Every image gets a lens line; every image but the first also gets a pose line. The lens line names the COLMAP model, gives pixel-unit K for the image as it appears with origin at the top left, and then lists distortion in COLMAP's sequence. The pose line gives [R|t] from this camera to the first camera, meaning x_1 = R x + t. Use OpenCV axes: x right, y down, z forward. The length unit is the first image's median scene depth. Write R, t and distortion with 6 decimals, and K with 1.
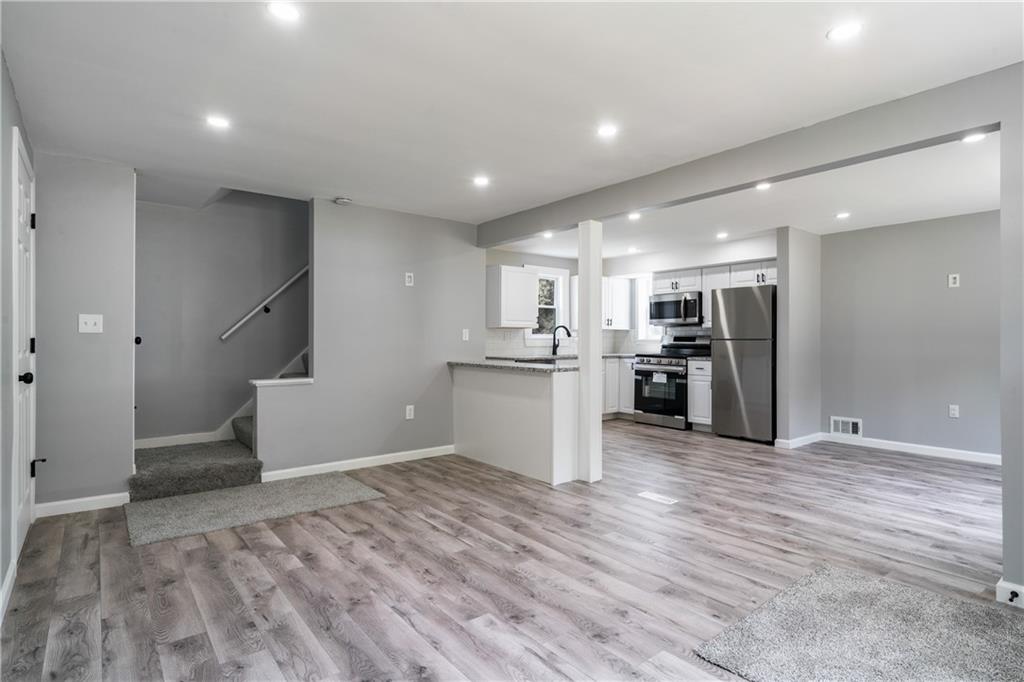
lens RADIAL K [[525.0, 0, 512.0], [0, 525.0, 341.0], [0, 0, 1]] dist [0.132460, -0.000001]
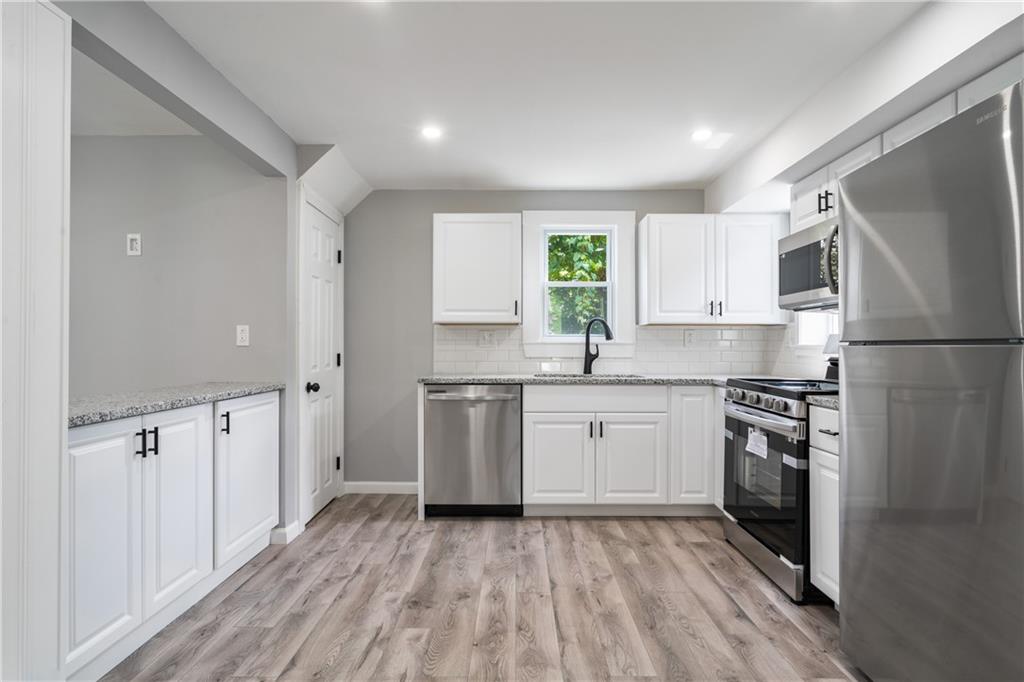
lens RADIAL K [[514.6, 0, 512.0], [0, 514.6, 341.0], [0, 0, 1]] dist [-0.012974, -0.000176]
pose [[0.777570, -0.005753, -0.628769, 0.333503], [-0.003489, 0.999903, -0.013463, 0.000604], [0.628786, 0.012662, 0.777475, 0.530932]]
